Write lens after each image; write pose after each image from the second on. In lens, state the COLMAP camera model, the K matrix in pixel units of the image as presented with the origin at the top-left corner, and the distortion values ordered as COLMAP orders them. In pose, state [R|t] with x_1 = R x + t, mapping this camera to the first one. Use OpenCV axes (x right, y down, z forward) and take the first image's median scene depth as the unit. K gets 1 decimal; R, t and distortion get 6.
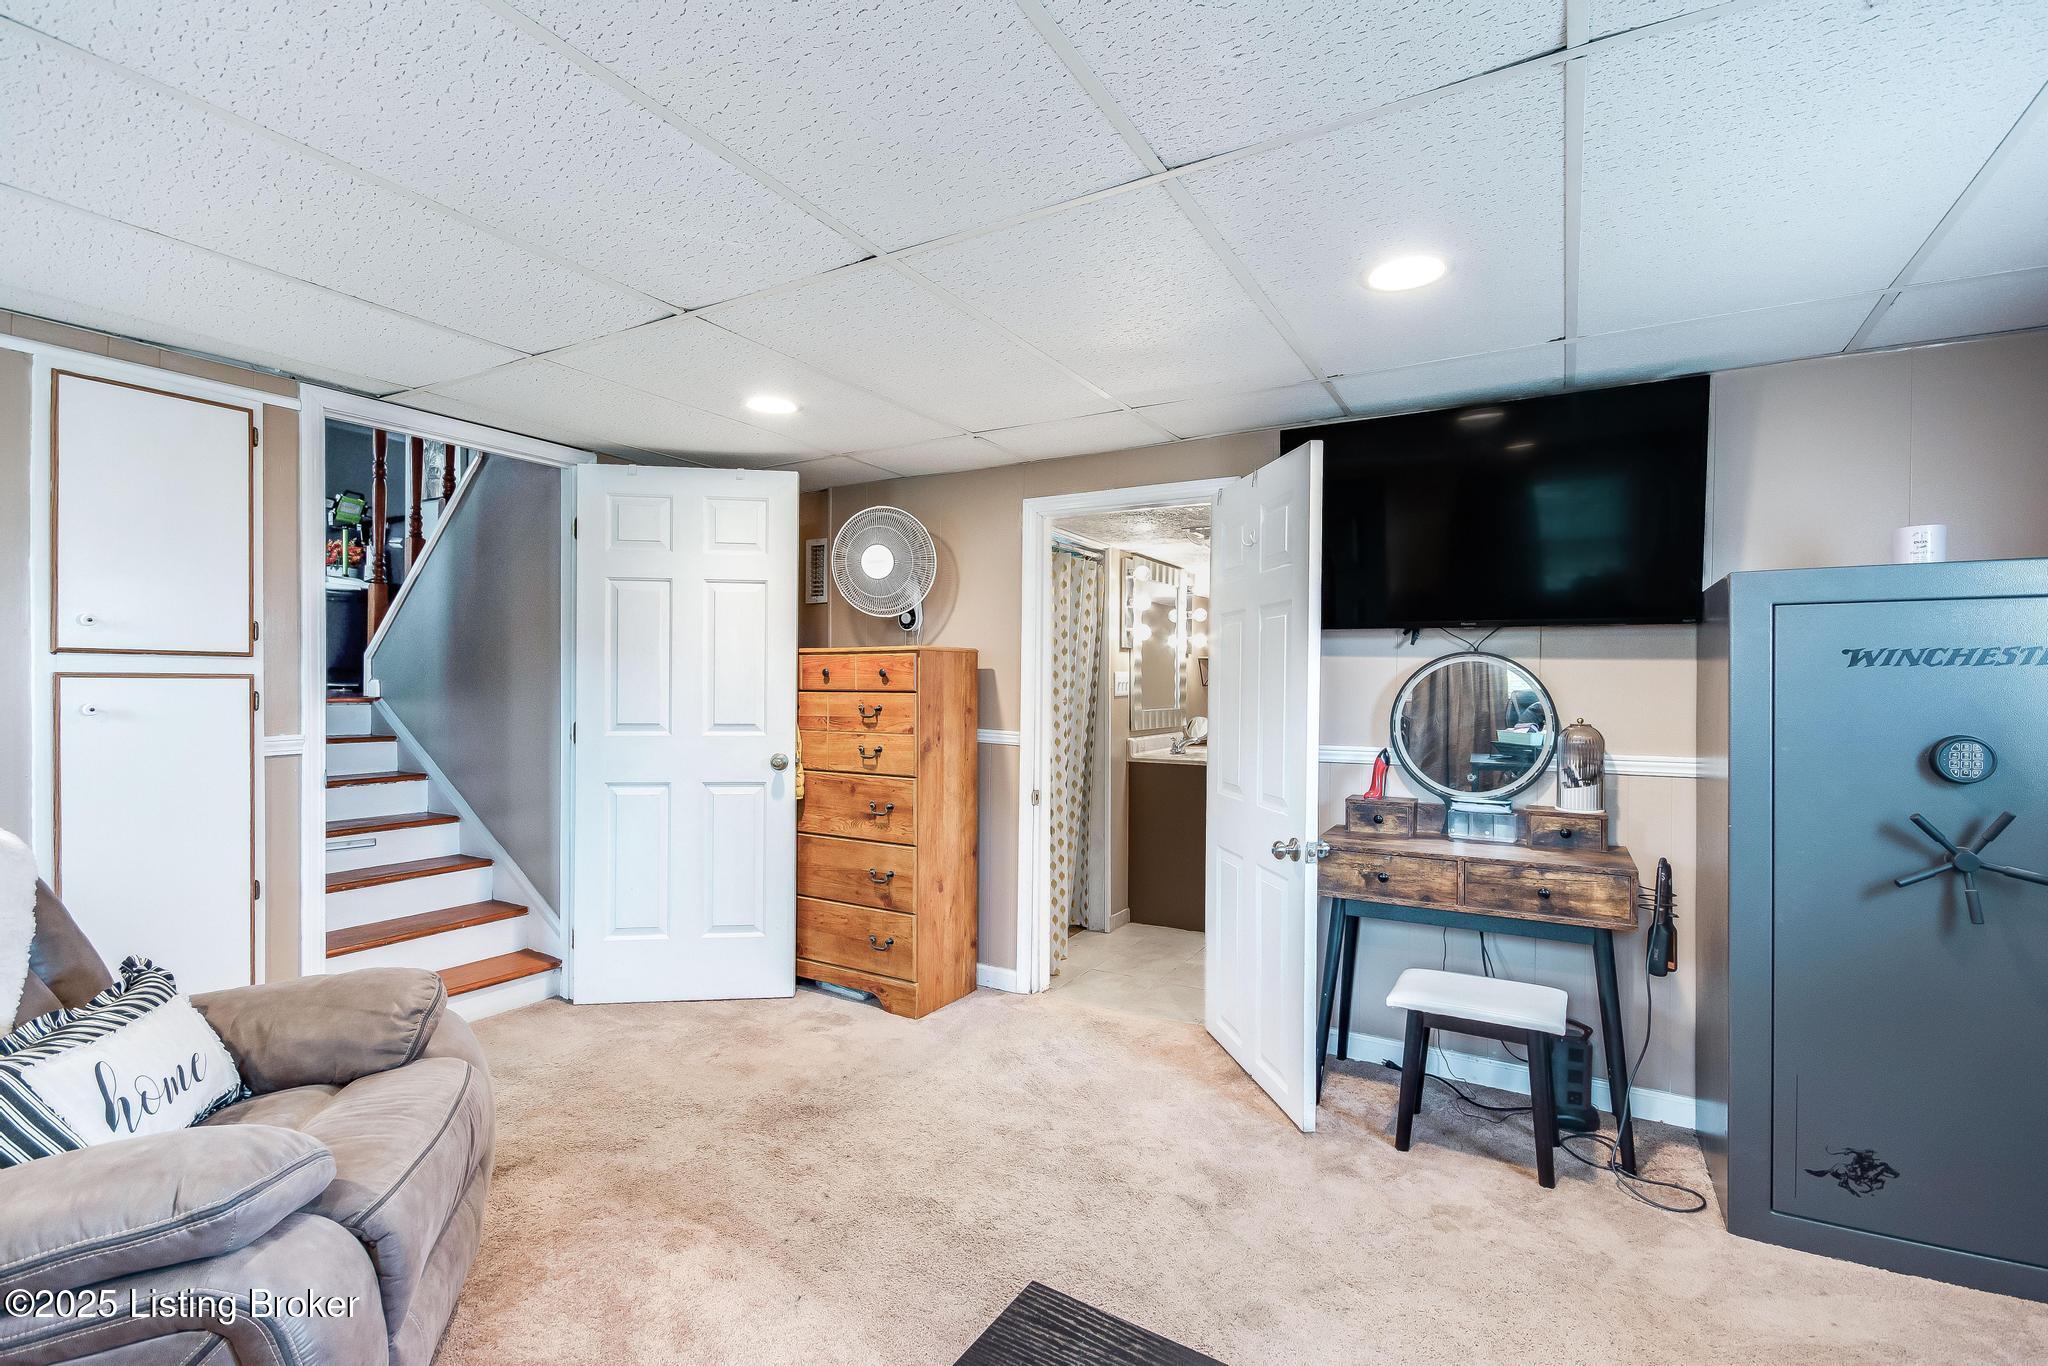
lens RADIAL K [[910.0, 0, 1018.7], [0, 910.0, 690.6], [0, 0, 1]] dist [0.010044, -0.011040]
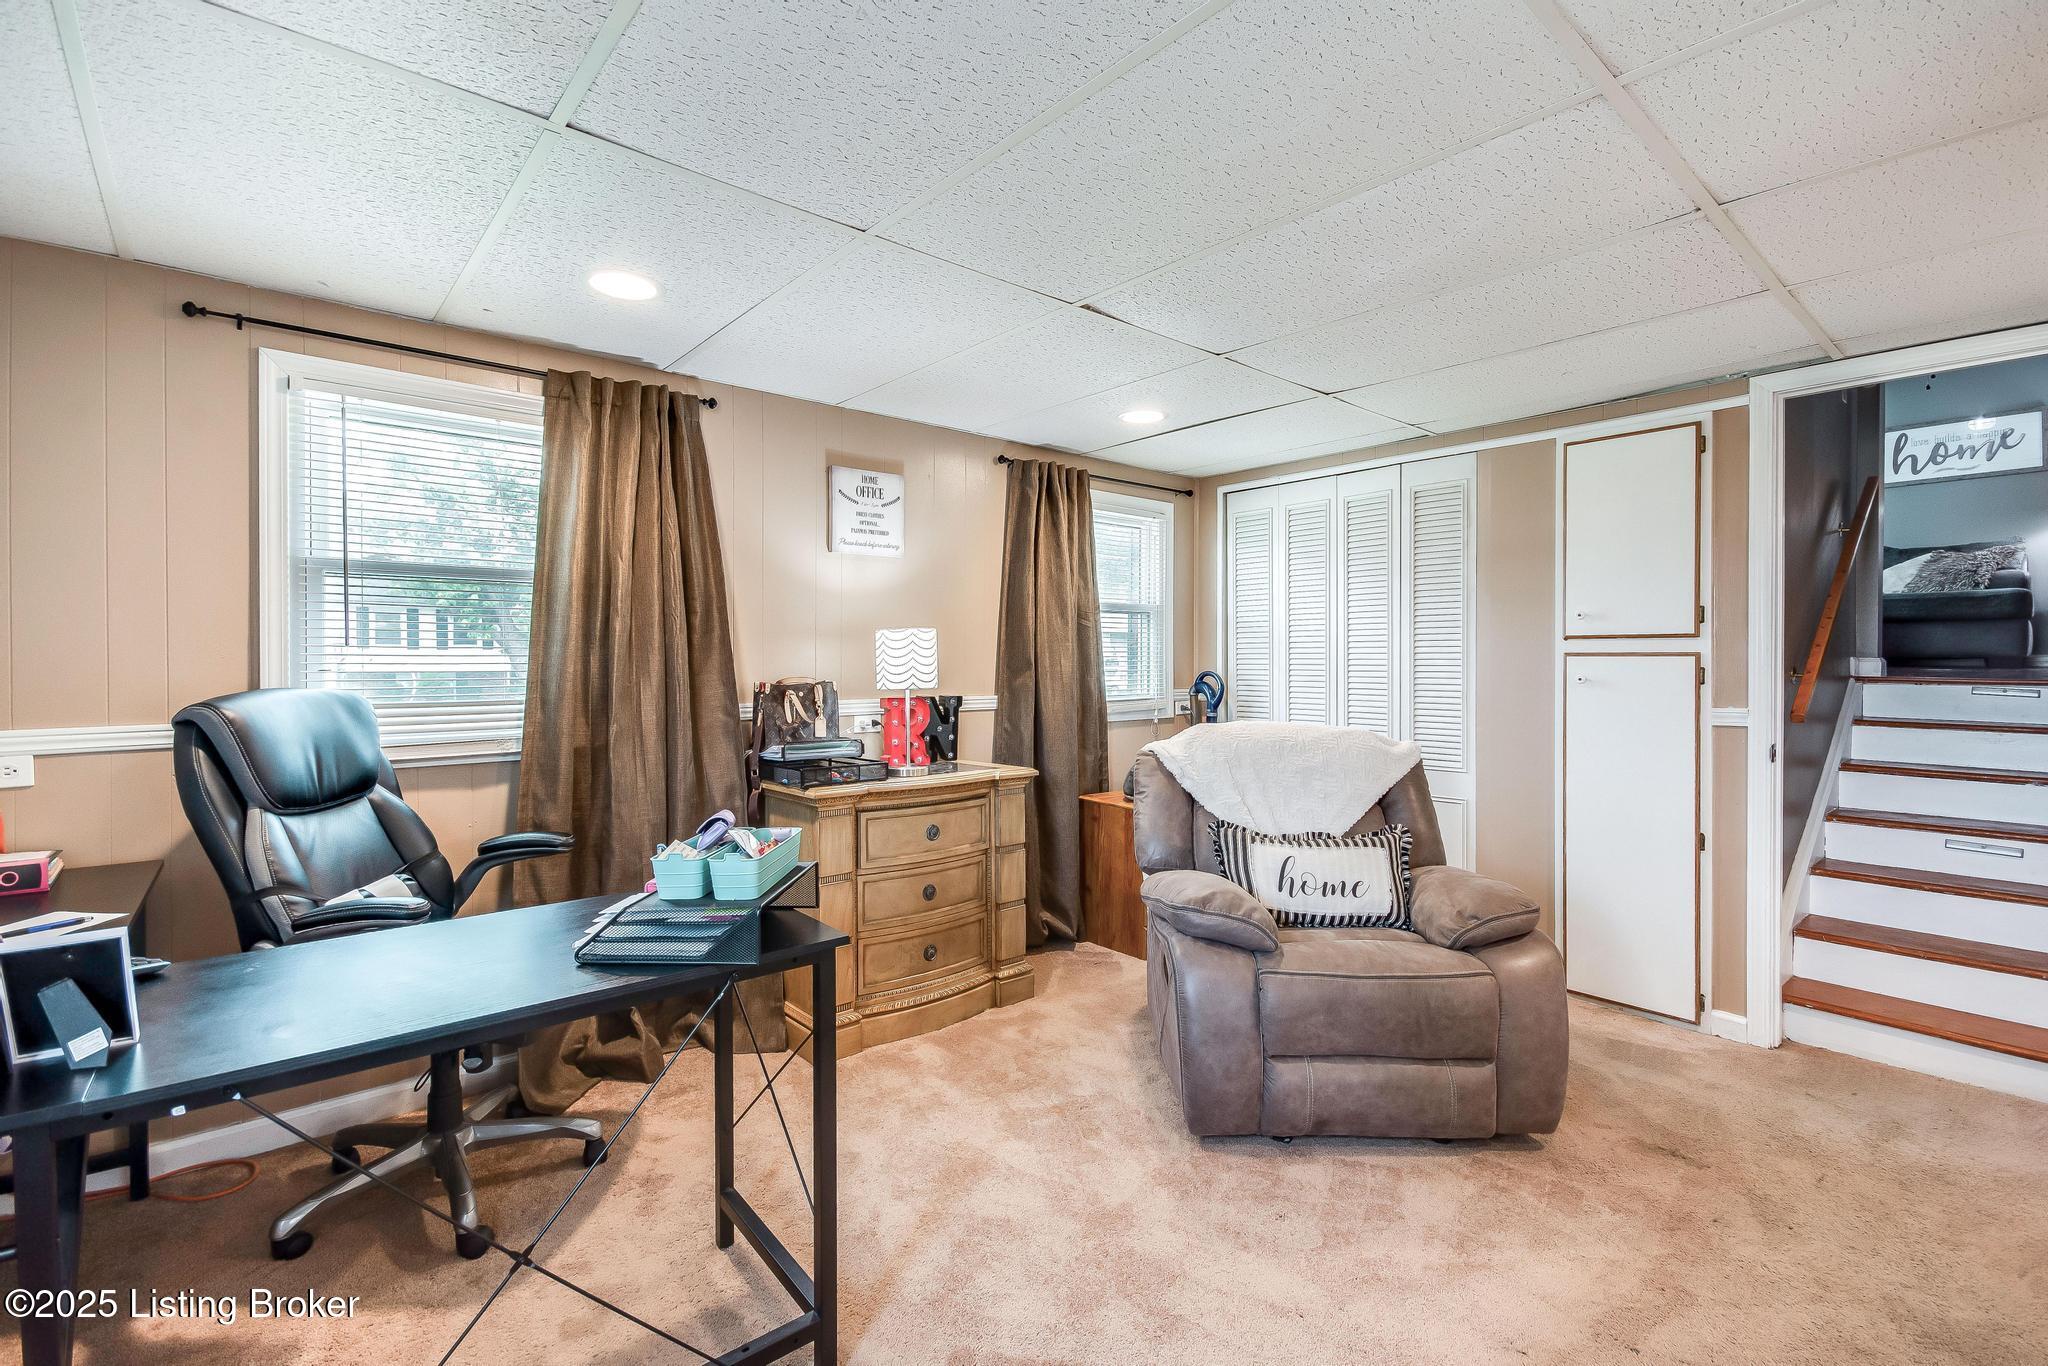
lens RADIAL K [[910.0, 0, 1010.8], [0, 910.0, 665.8], [0, 0, 1]] dist [0.010044, -0.011040]
pose [[-0.332716, 0.002878, -0.943023, 0.523599], [-0.011729, 0.999905, 0.007190, 0.000575], [0.942954, 0.013453, -0.332650, 0.565198]]
